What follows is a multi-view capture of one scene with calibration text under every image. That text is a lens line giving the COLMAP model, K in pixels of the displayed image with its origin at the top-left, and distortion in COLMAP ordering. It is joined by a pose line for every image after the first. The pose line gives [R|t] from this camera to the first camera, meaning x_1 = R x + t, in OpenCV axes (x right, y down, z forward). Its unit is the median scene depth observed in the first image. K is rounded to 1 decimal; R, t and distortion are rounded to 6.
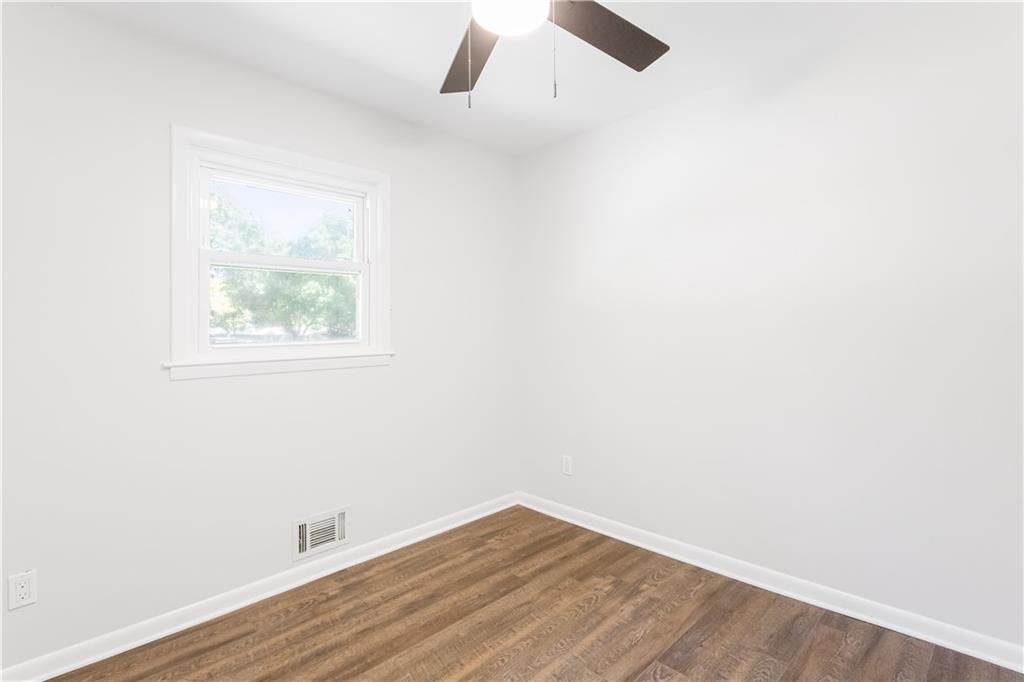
lens RADIAL K [[492.9, 0, 519.5], [0, 492.9, 324.2], [0, 0, 1]] dist [-0.000226, 0.005058]
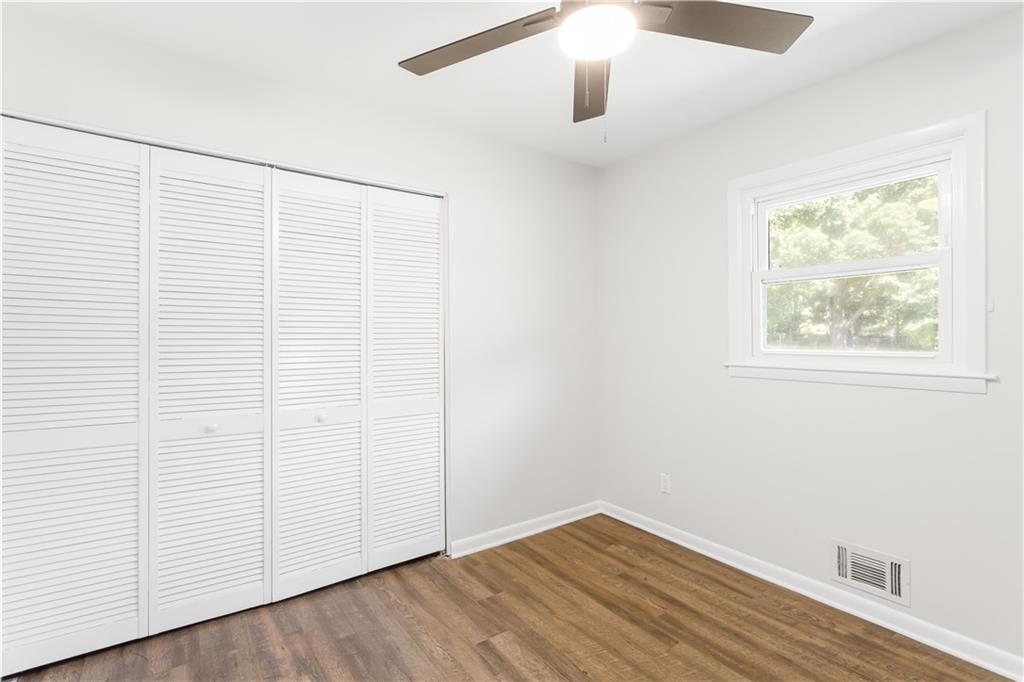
lens RADIAL K [[492.9, 0, 513.7], [0, 492.9, 342.0], [0, 0, 1]] dist [-0.000226, 0.005058]
pose [[-0.162979, 0.024633, -0.986322, 0.636940], [0.010192, 0.999677, 0.023282, -0.013614], [0.986577, -0.006258, -0.163177, 0.592250]]
